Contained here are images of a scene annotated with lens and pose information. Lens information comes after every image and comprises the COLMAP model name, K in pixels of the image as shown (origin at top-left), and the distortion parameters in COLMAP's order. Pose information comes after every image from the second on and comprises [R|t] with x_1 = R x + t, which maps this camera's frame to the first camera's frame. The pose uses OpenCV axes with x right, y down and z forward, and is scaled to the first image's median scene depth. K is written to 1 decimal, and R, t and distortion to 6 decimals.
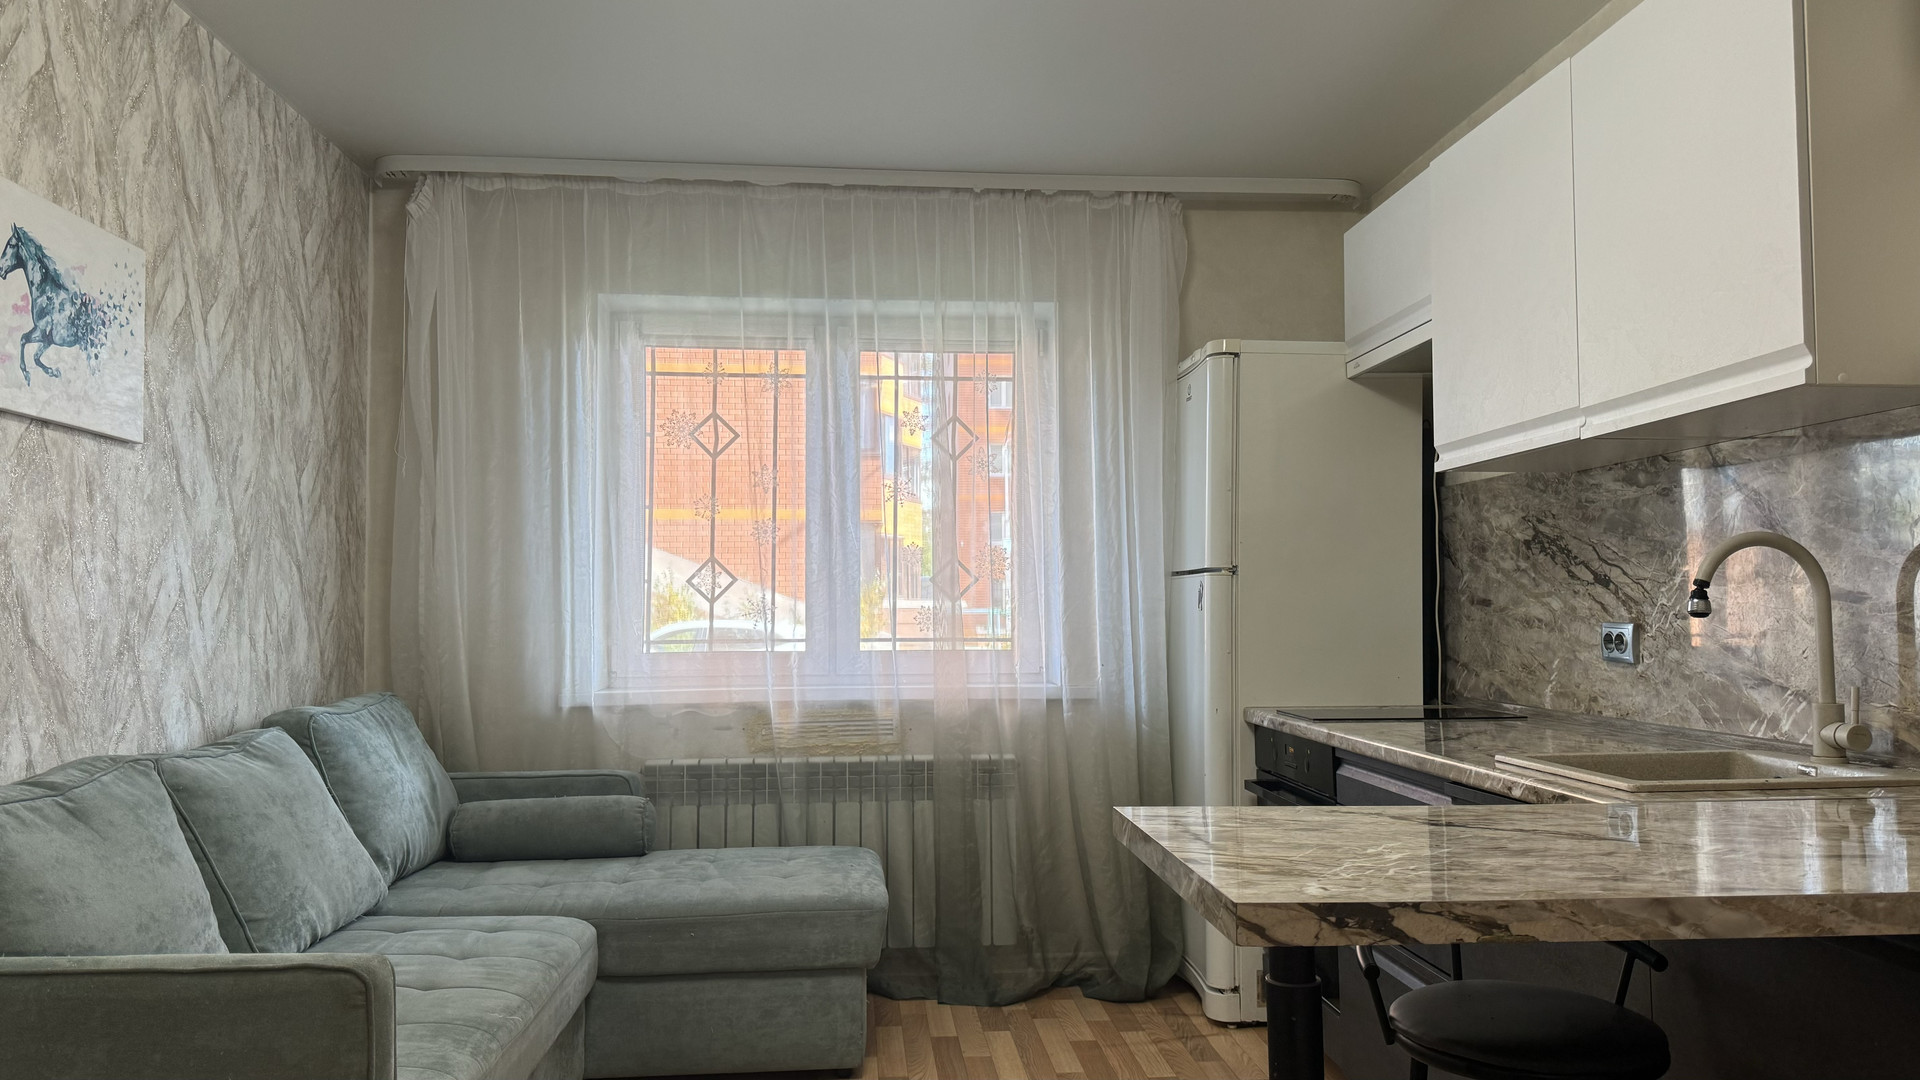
lens RADIAL K [[1339.0, 0, 968.5], [0, 1339.0, 543.4], [0, 0, 1]] dist [0.117783, -0.170974]
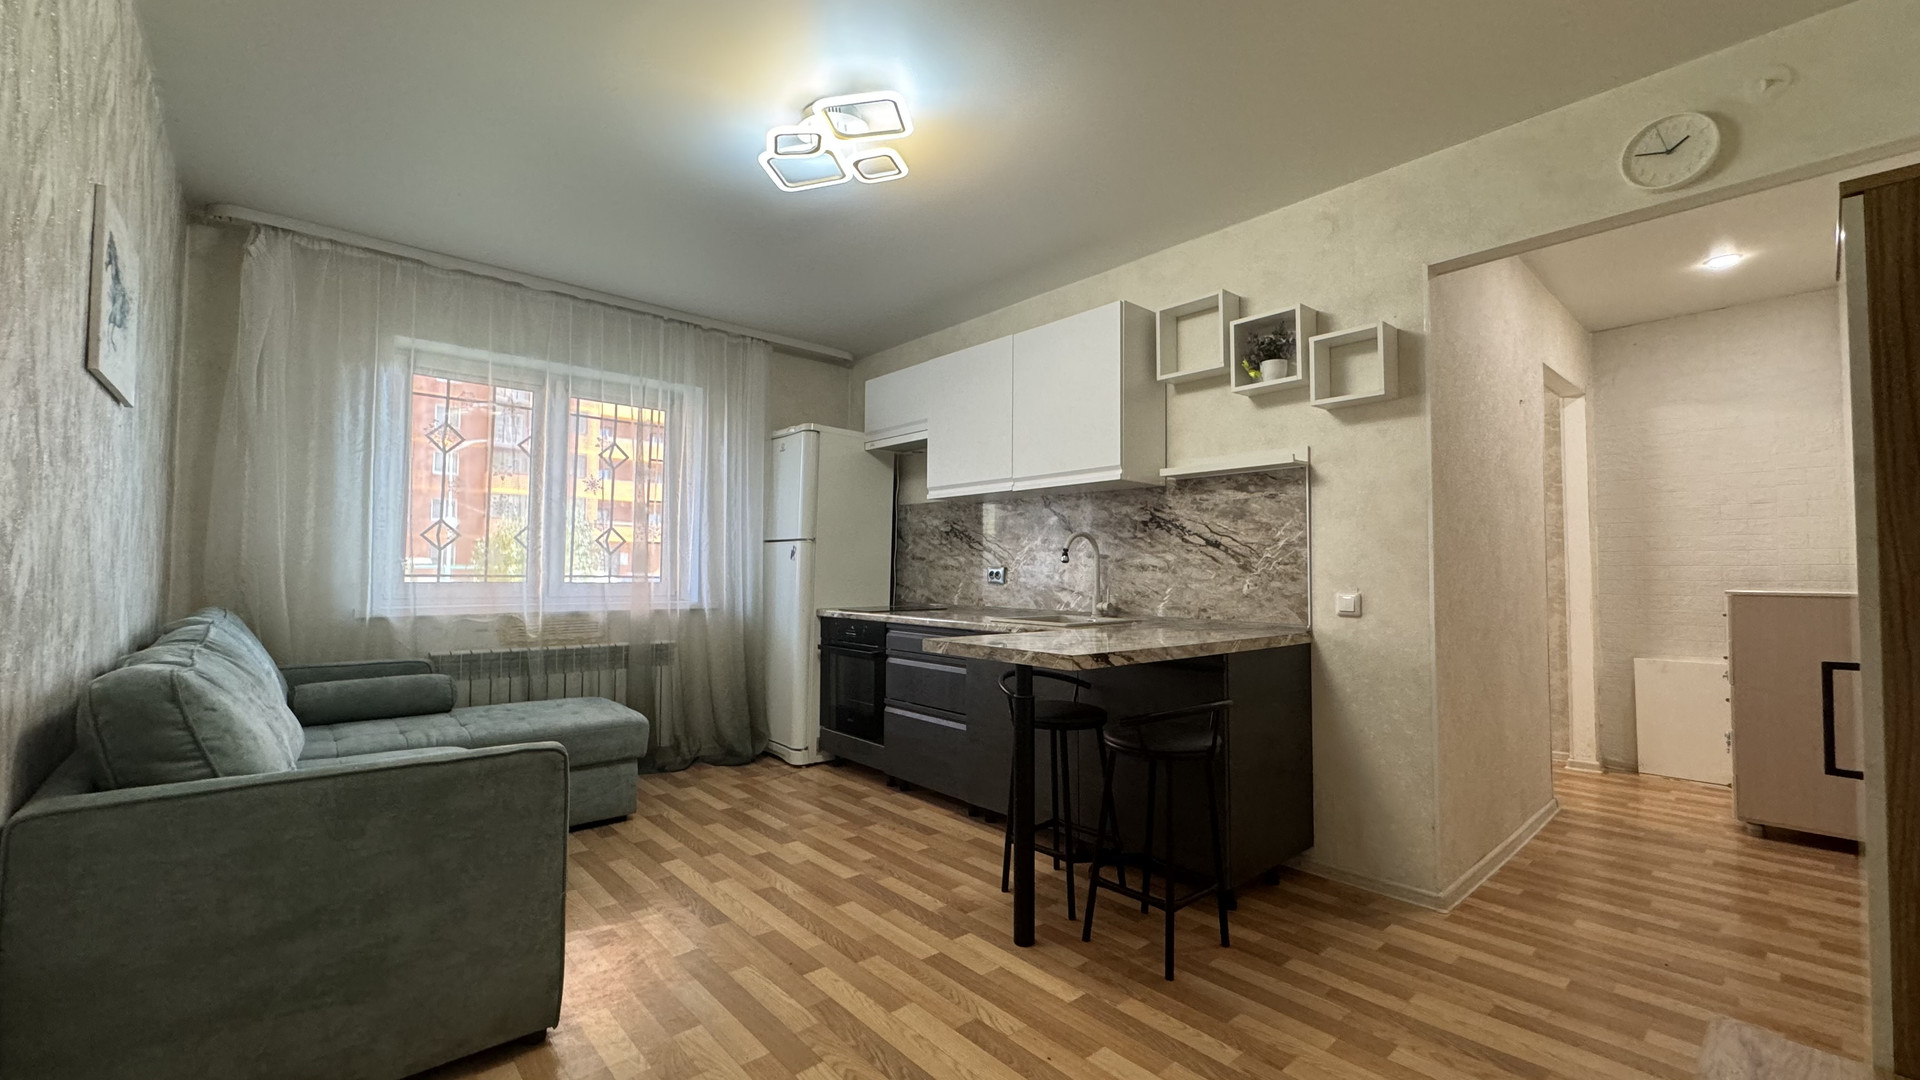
lens RADIAL K [[767.3, 0, 960.1], [0, 767.3, 541.9], [0, 0, 1]] dist [-0.000621, -0.000476]
pose [[0.799083, 0.036304, 0.600124, -0.356542], [-0.043627, 0.999045, -0.002346, 0.017856], [-0.599636, -0.024307, 0.799903, -0.042699]]
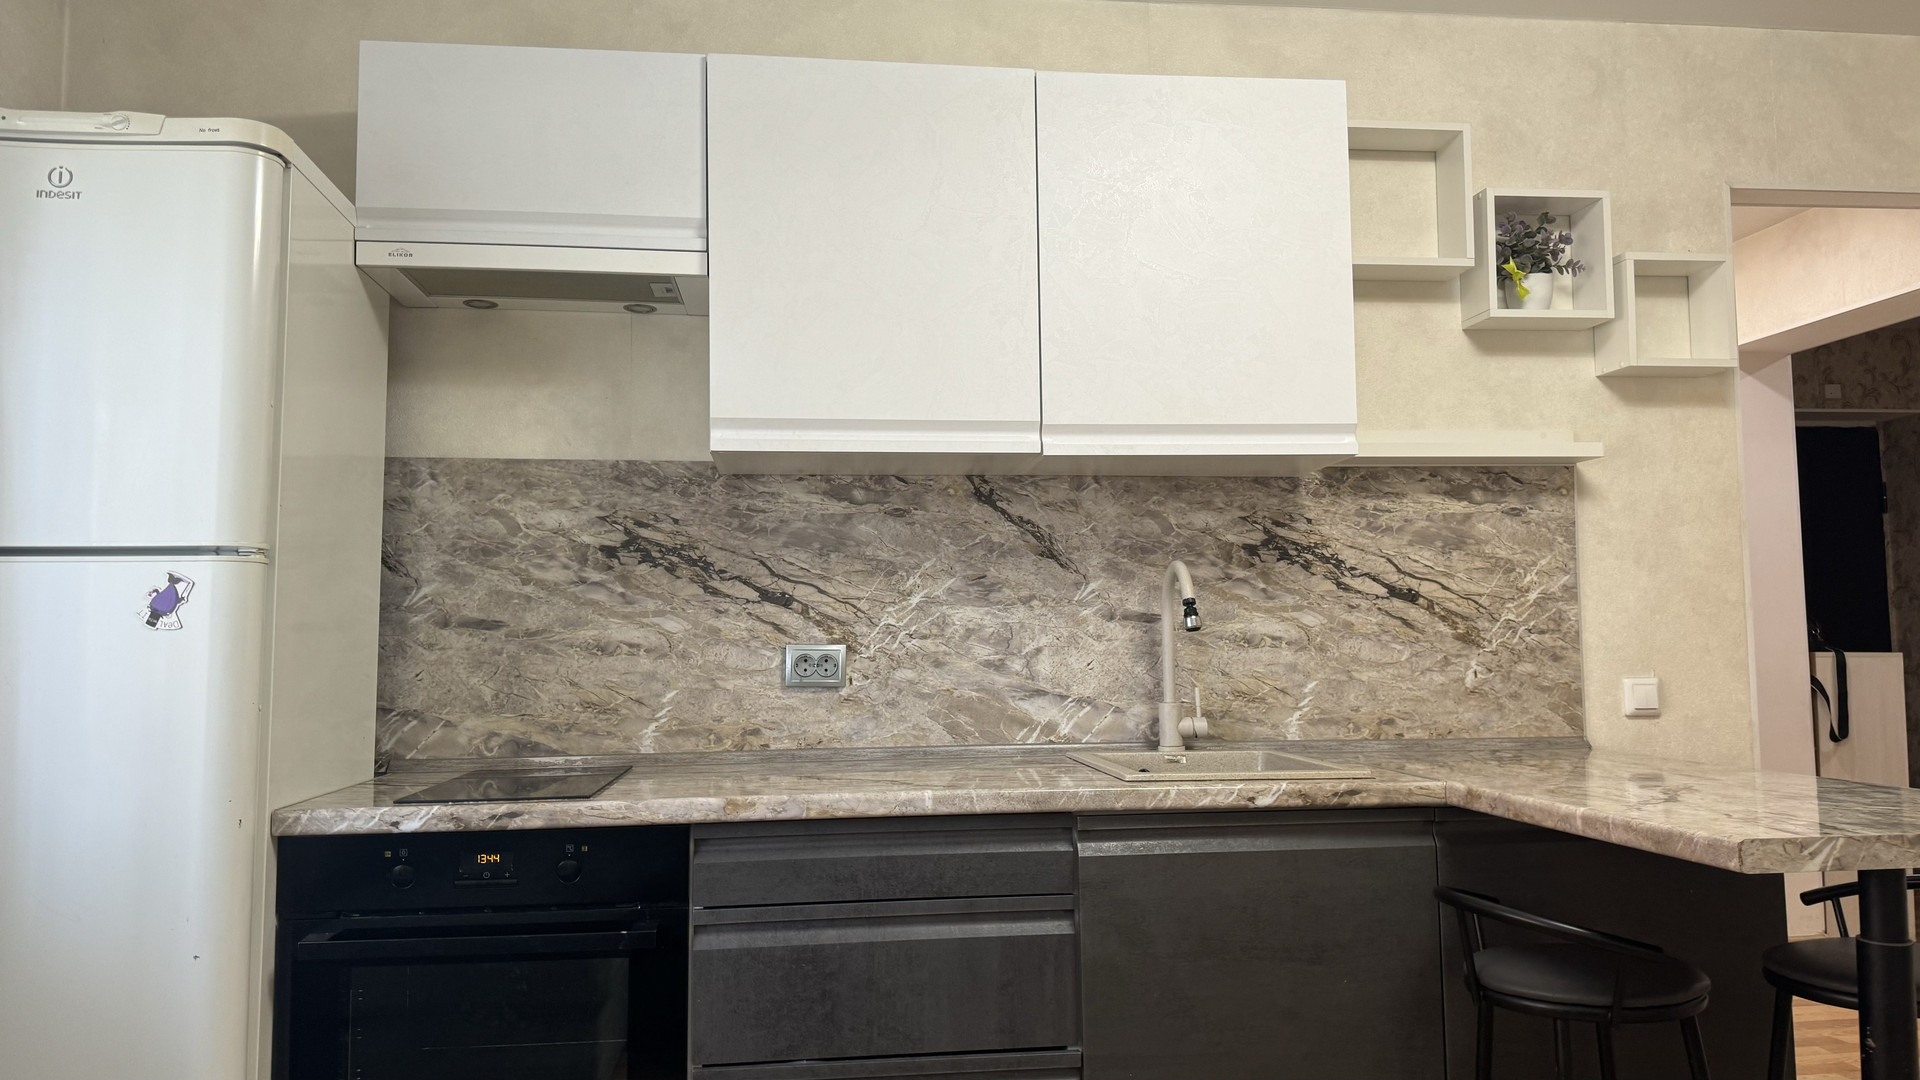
lens RADIAL K [[1339.0, 0, 968.5], [0, 1339.0, 543.4], [0, 0, 1]] dist [0.117783, -0.170974]
pose [[-0.039834, 0.089753, 0.995167, -0.408275], [-0.038568, 0.995077, -0.091288, 0.063163], [-0.998462, -0.042018, -0.036176, 0.850211]]
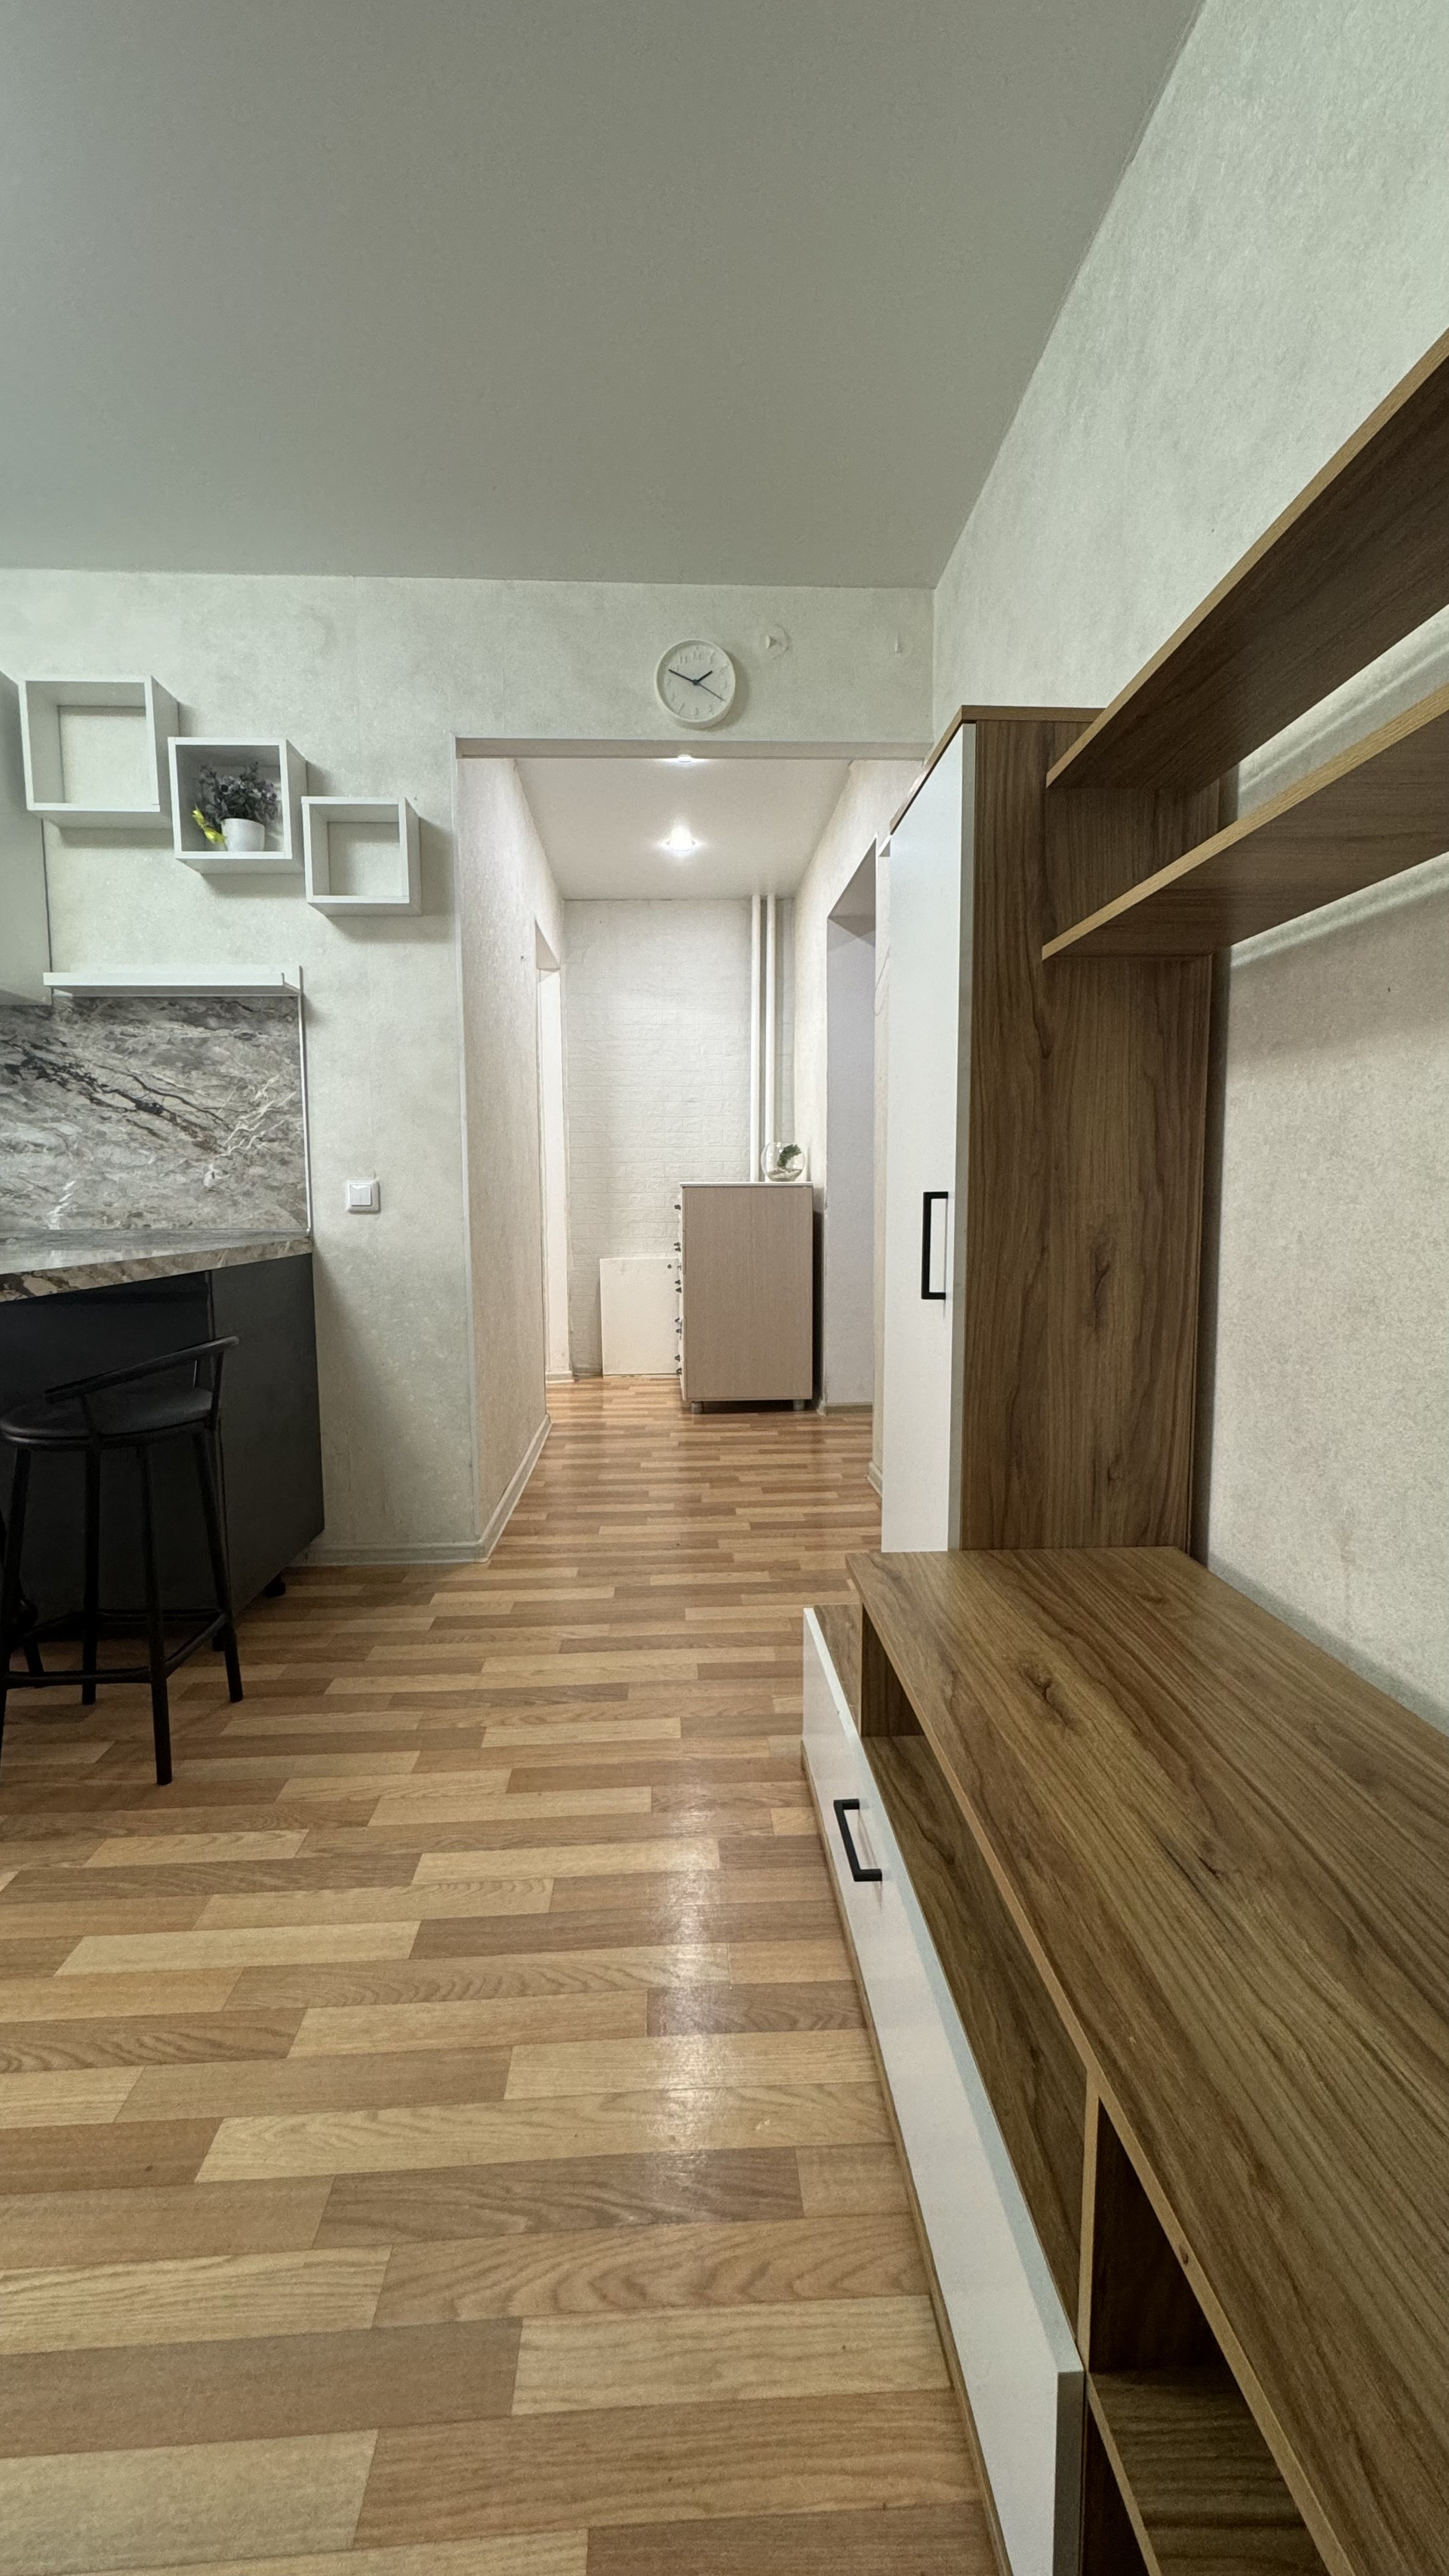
lens RADIAL K [[1029.4, 0, 720.6], [0, 1029.4, 1287.4], [0, 0, 1]] dist [-0.000621, -0.000476]
pose [[0.029403, -0.083503, 0.996074, -0.327543], [-0.045400, 0.995365, 0.084784, 0.055131], [-0.998536, -0.047714, 0.025476, 0.061020]]
